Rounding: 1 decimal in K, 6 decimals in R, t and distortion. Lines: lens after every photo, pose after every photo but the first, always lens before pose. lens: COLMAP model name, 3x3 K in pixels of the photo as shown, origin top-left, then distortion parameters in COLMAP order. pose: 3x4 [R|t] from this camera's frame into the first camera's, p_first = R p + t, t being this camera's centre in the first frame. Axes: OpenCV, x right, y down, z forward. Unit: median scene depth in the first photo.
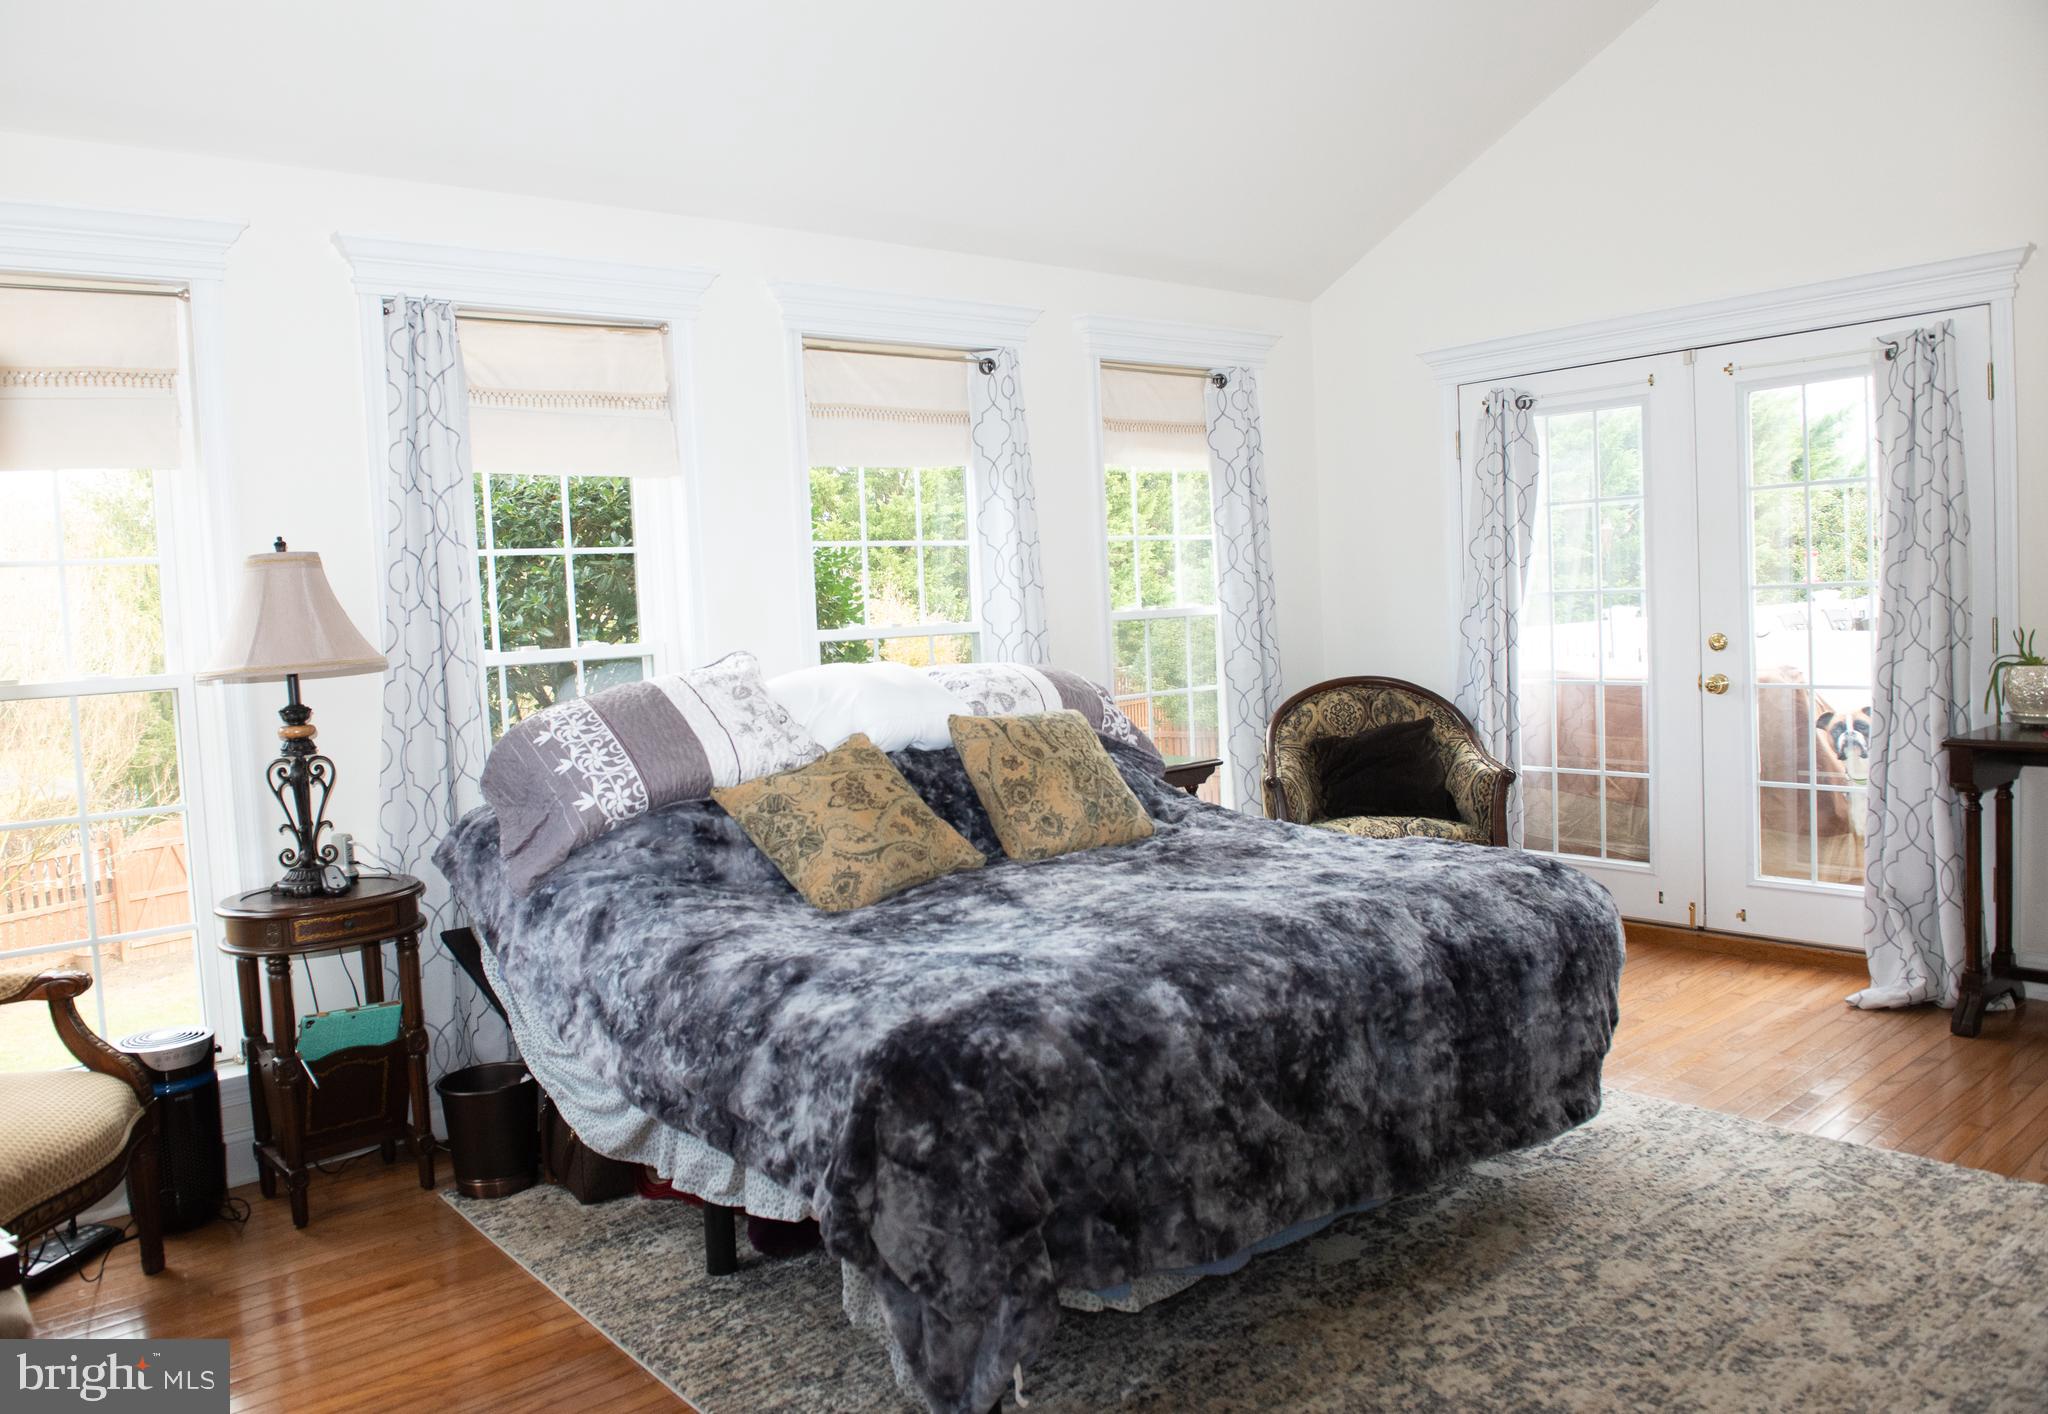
lens RADIAL K [[1473.3, 0, 1002.6], [0, 1473.3, 696.4], [0, 0, 1]] dist [-0.032254, -0.002625]
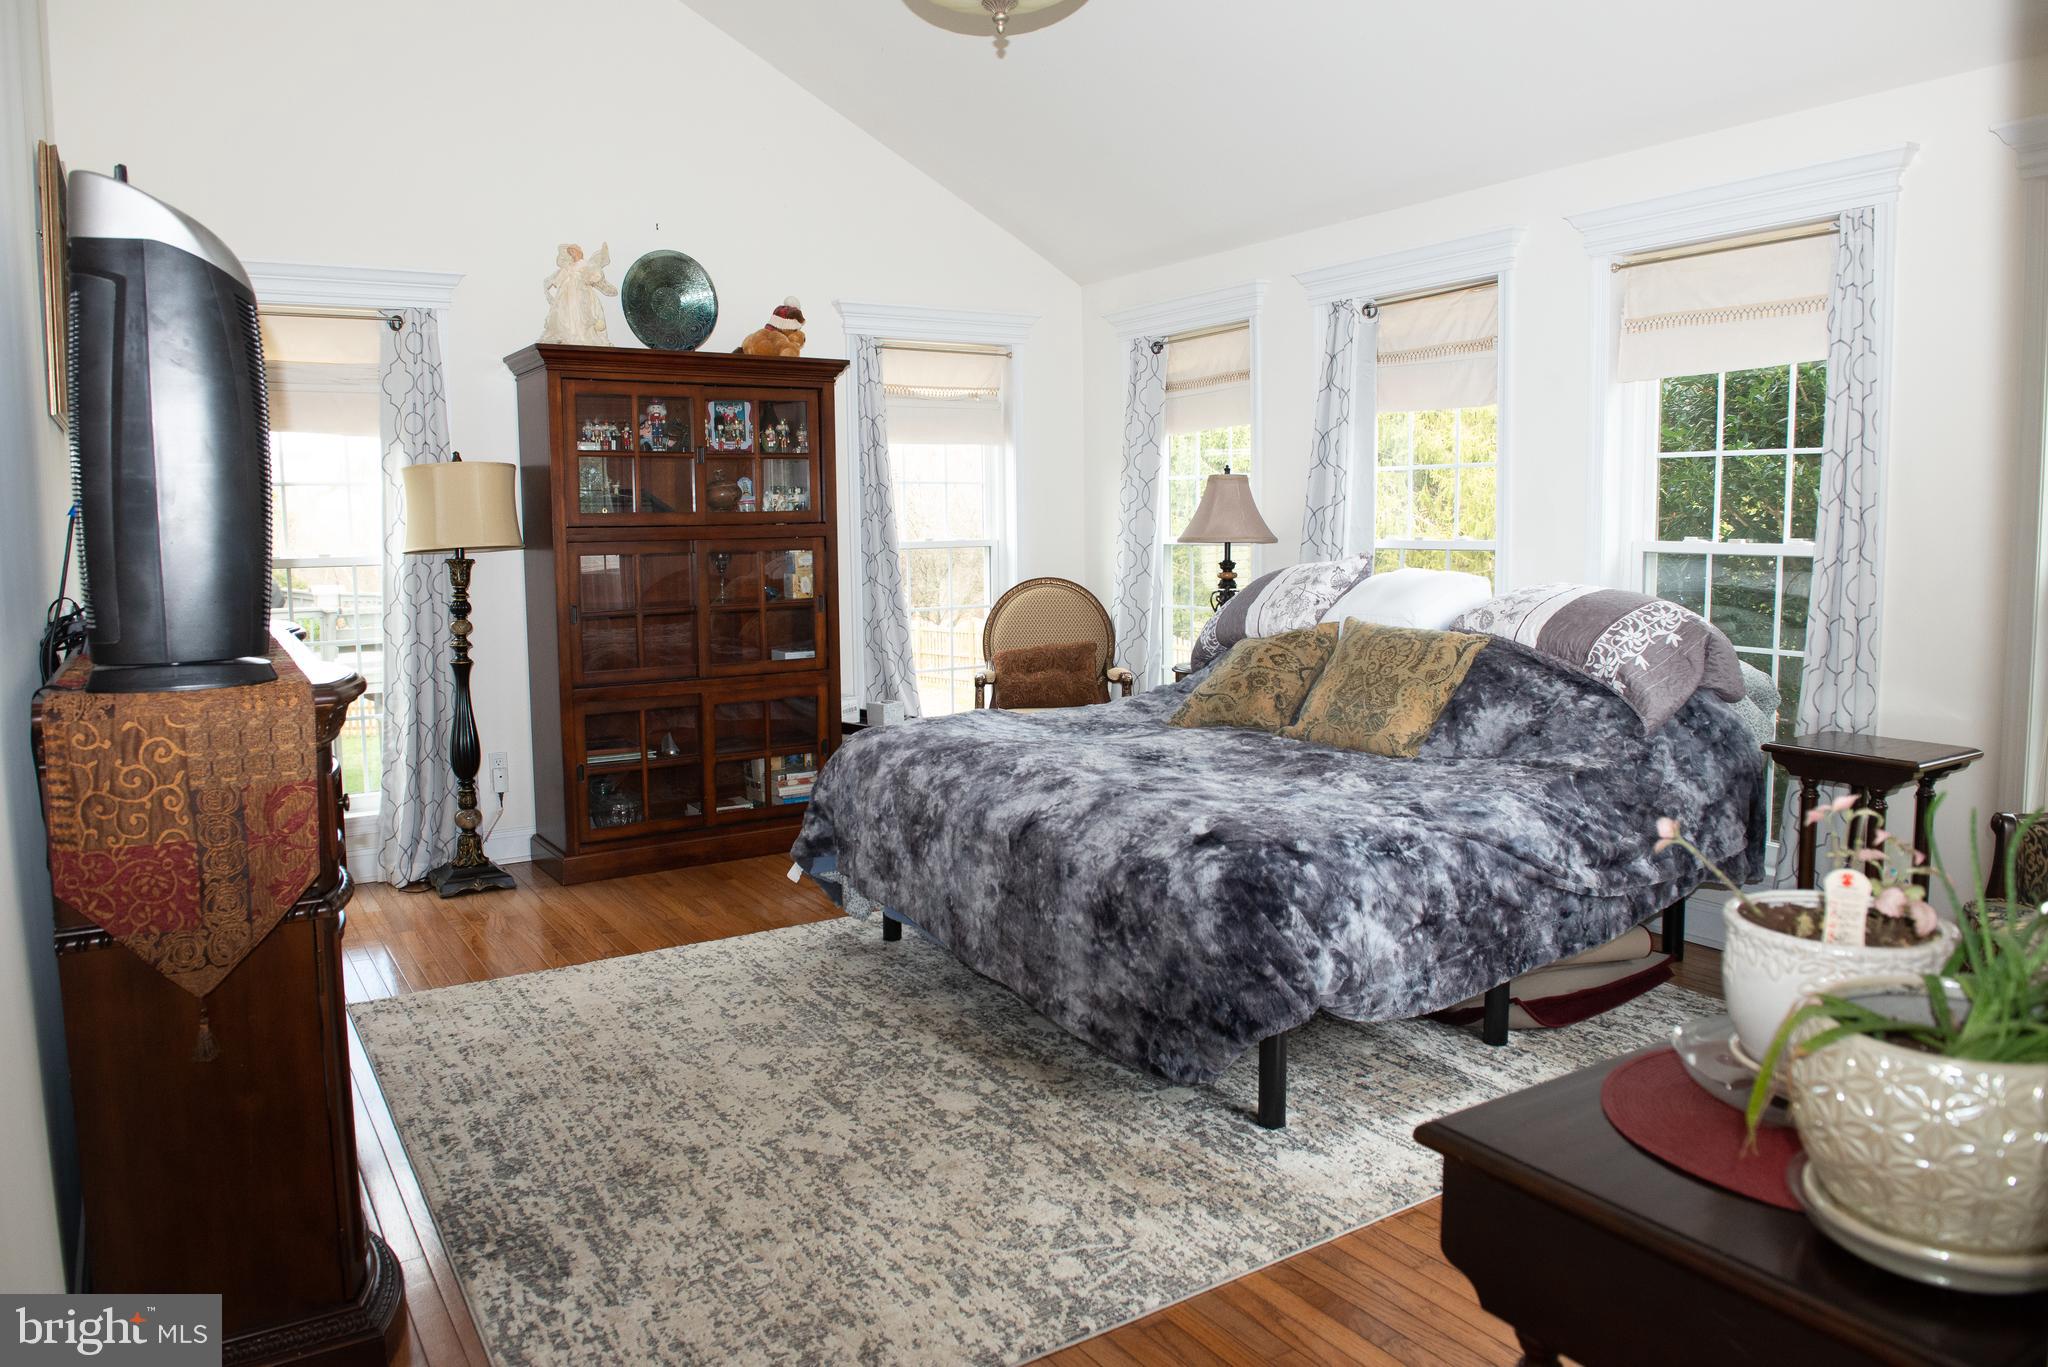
lens RADIAL K [[1413.5, 0, 1025.0], [0, 1413.5, 681.8], [0, 0, 1]] dist [-0.041801, -0.005856]
pose [[-0.134030, 0.166727, -0.976851, 1.296003], [-0.048030, 0.983494, 0.174451, -0.139786], [0.989813, 0.070300, -0.123810, 1.004111]]
